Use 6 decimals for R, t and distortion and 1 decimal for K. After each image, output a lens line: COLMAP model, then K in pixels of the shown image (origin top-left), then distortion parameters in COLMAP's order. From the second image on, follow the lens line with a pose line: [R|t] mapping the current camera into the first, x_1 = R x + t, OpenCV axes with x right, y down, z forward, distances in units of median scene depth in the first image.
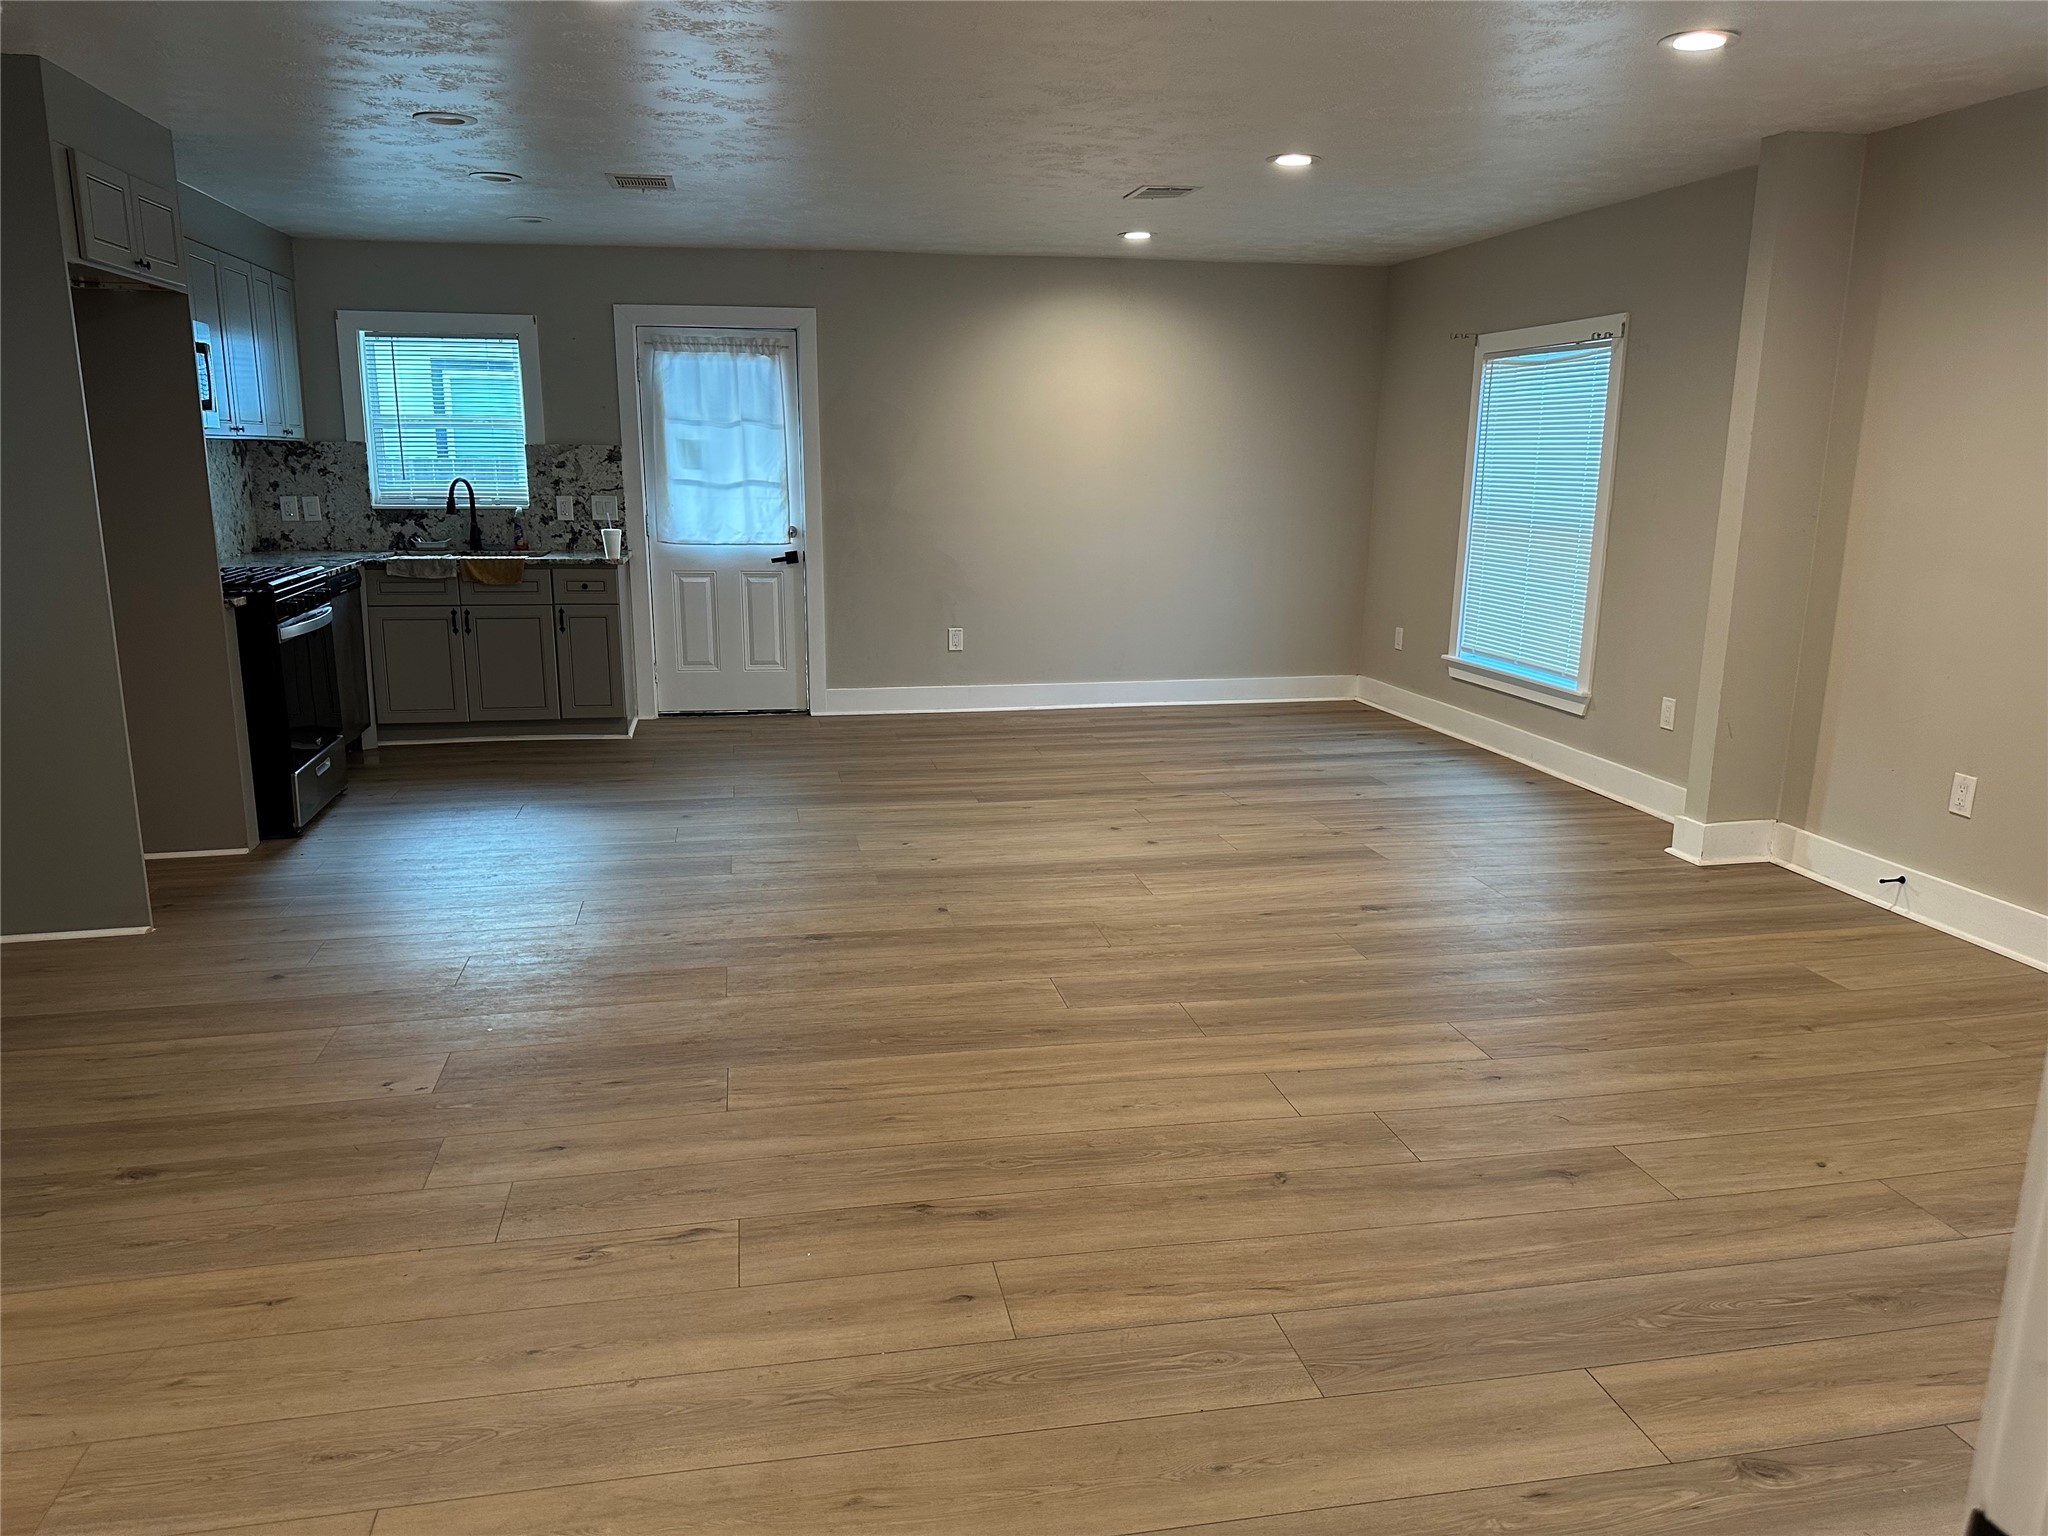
lens RADIAL K [[1435.0, 0, 1077.1], [0, 1435.0, 808.1], [0, 0, 1]] dist [0.035258, -0.059650]
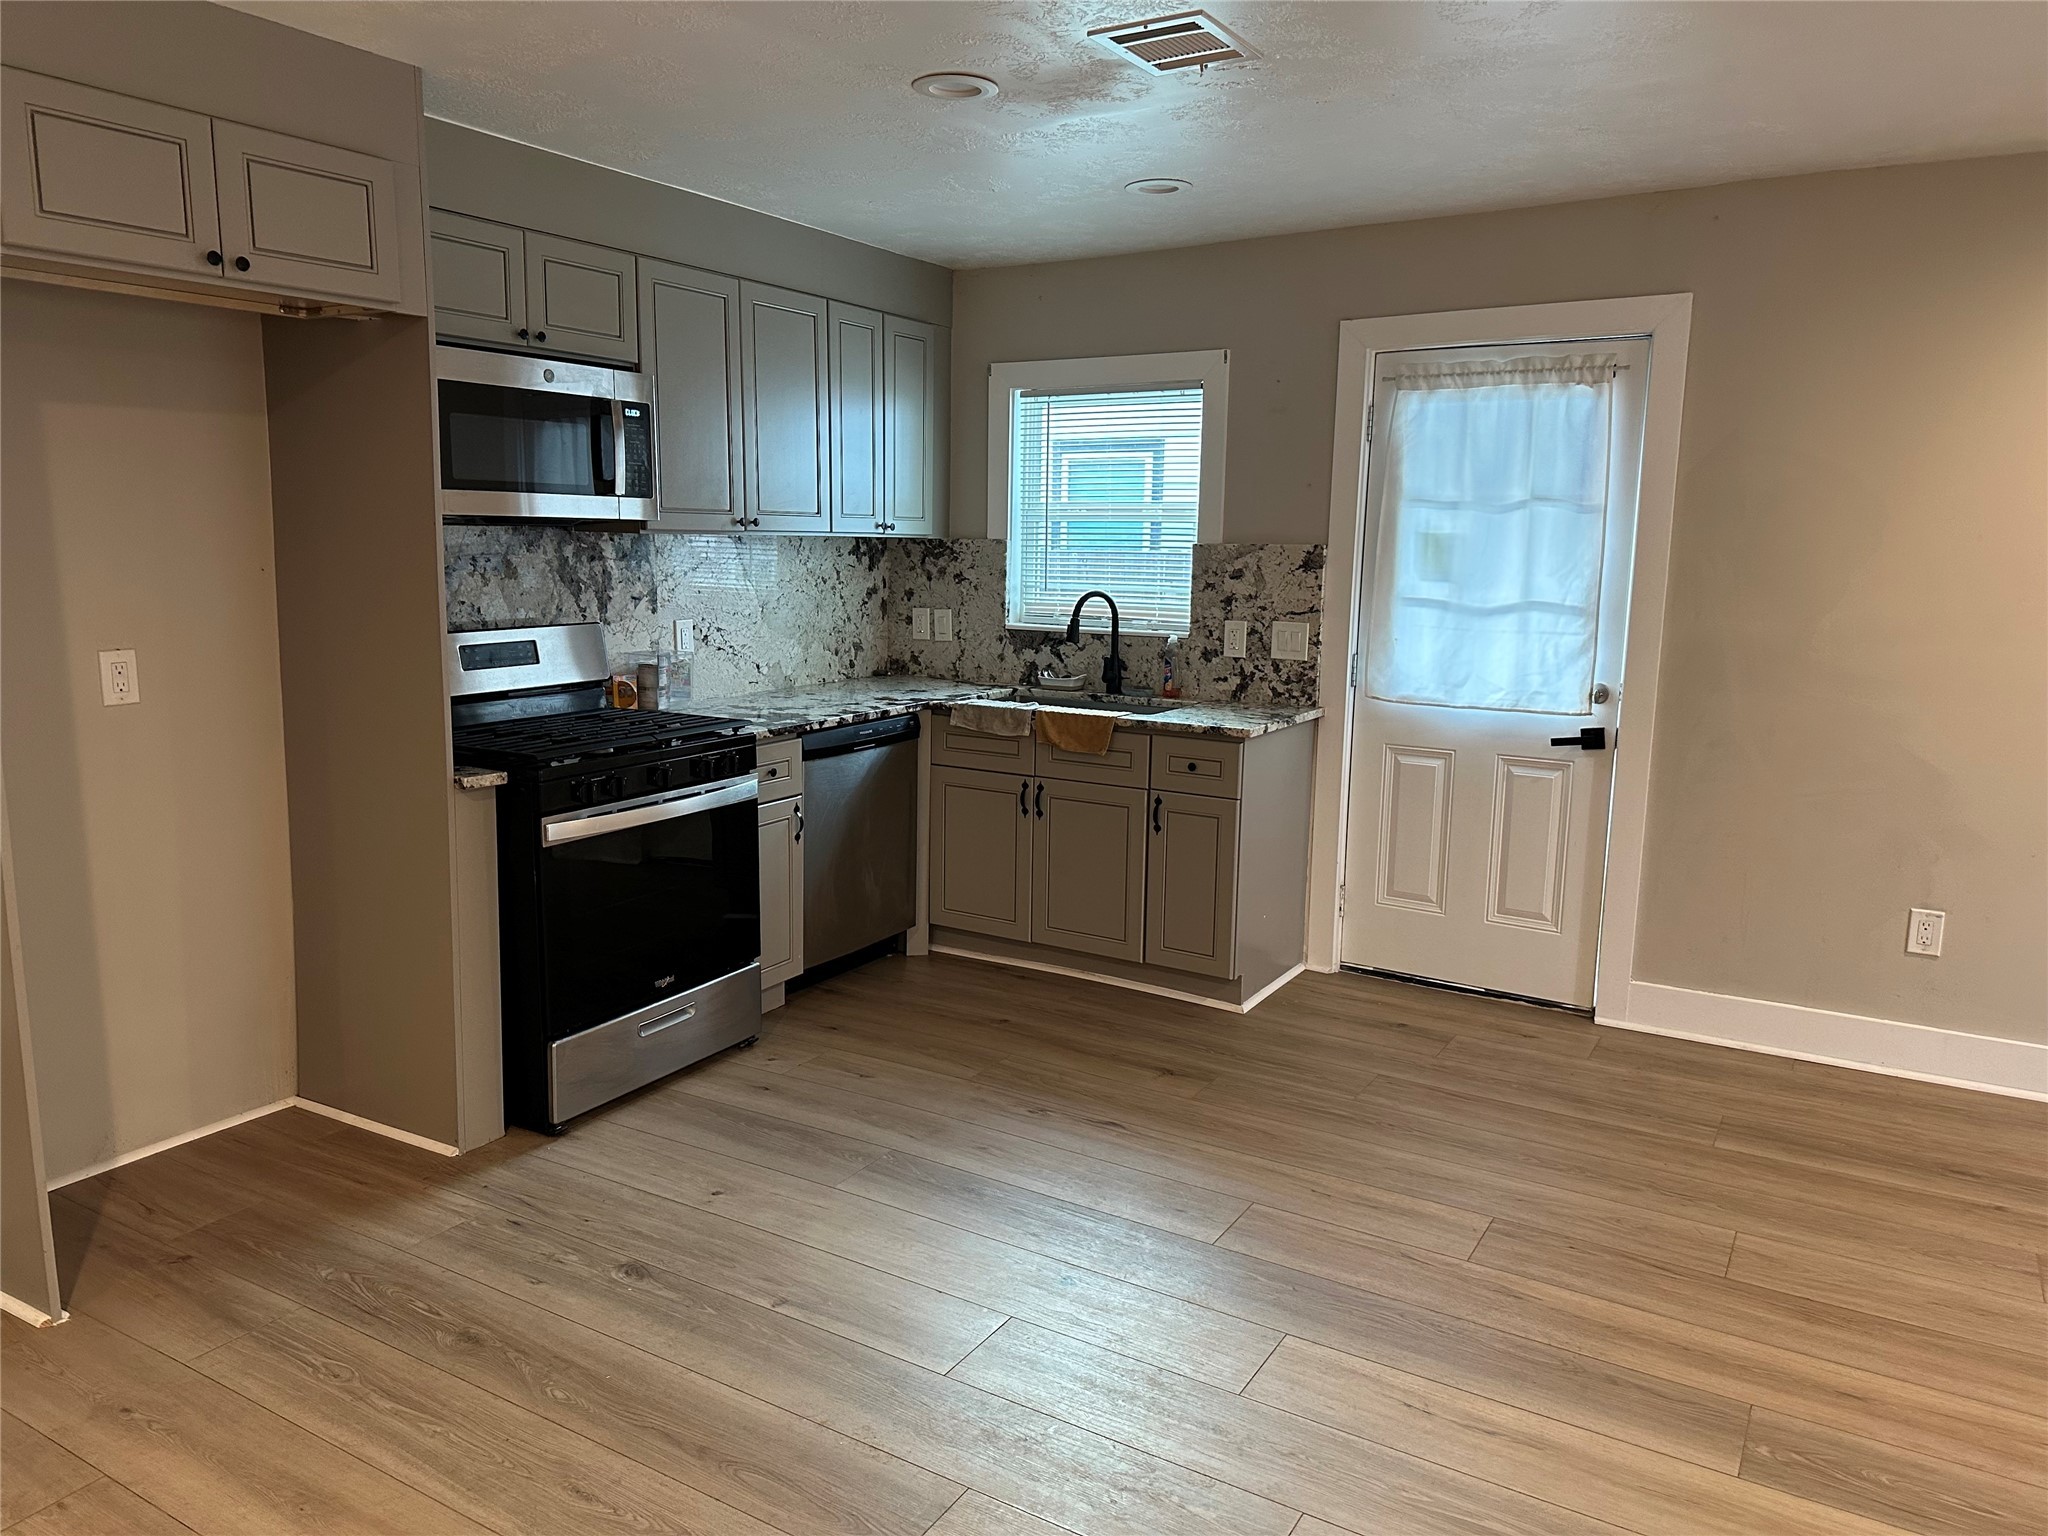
lens RADIAL K [[1435.0, 0, 1019.0], [0, 1435.0, 775.1], [0, 0, 1]] dist [0.035258, -0.059650]
pose [[0.710640, 0.113290, -0.694375, 0.034220], [-0.169239, 0.985497, -0.012416, -0.122149], [0.682898, 0.126339, 0.719506, 0.471960]]
